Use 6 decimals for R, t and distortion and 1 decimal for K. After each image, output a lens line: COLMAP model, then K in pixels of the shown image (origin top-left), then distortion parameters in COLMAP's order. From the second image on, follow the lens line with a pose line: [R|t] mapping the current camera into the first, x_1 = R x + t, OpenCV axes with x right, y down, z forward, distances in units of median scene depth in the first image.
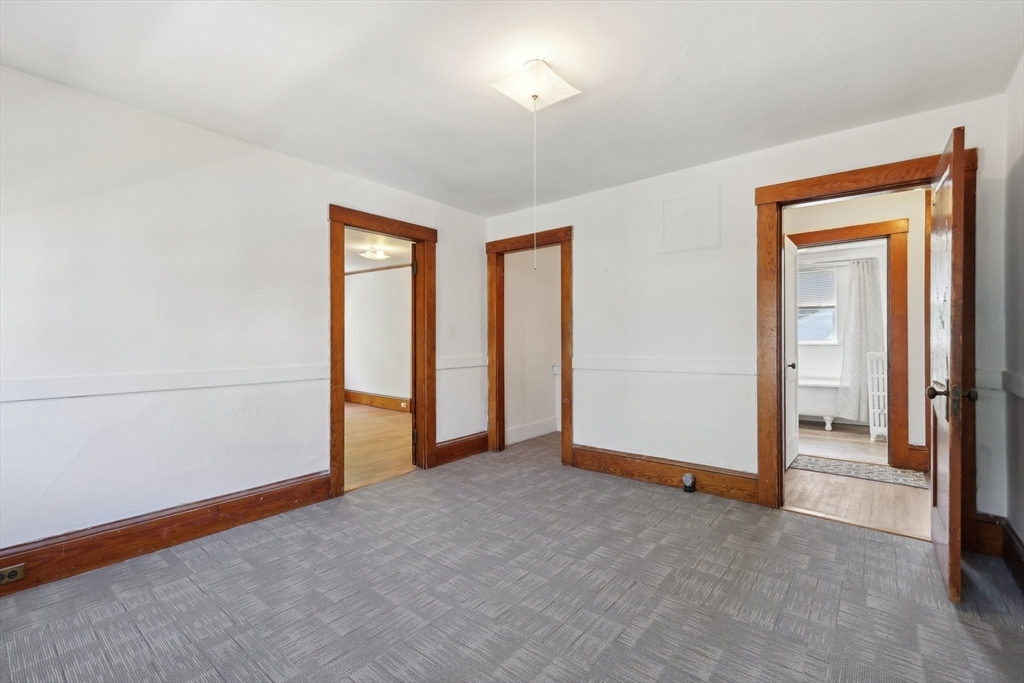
lens RADIAL K [[446.2, 0, 511.1], [0, 446.2, 342.3], [0, 0, 1]] dist [0.005249, 0.000621]
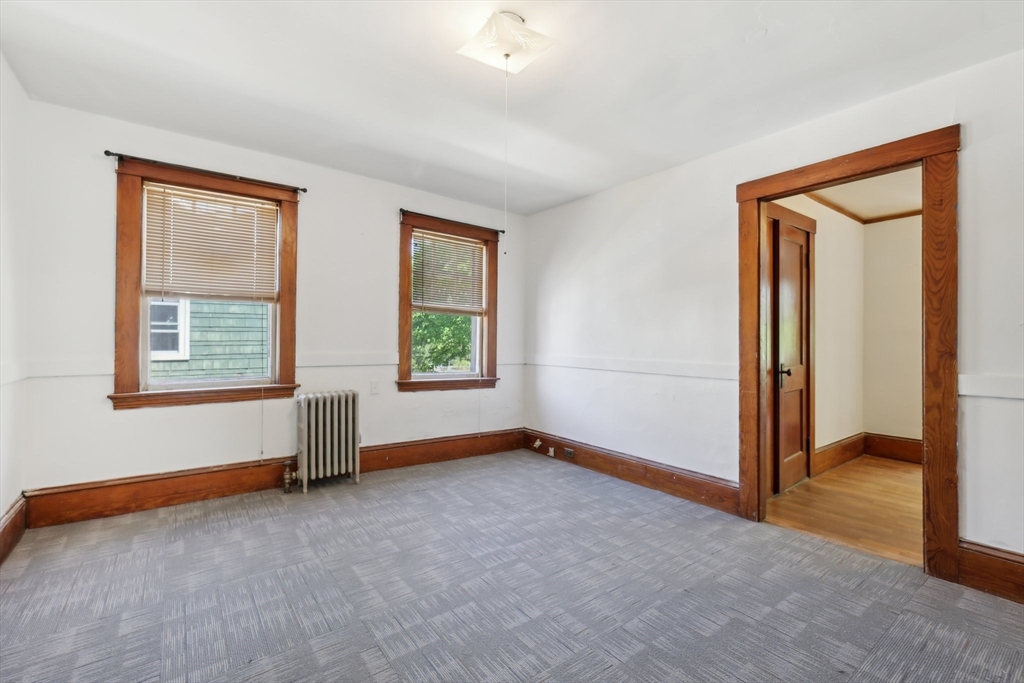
lens RADIAL K [[446.2, 0, 510.8], [0, 446.2, 336.7], [0, 0, 1]] dist [0.005249, 0.000621]
pose [[-0.238514, -0.002386, -0.971136, 0.640728], [-0.006638, 0.999978, -0.000827, -0.002505], [0.971116, 0.006250, -0.238524, 0.871432]]
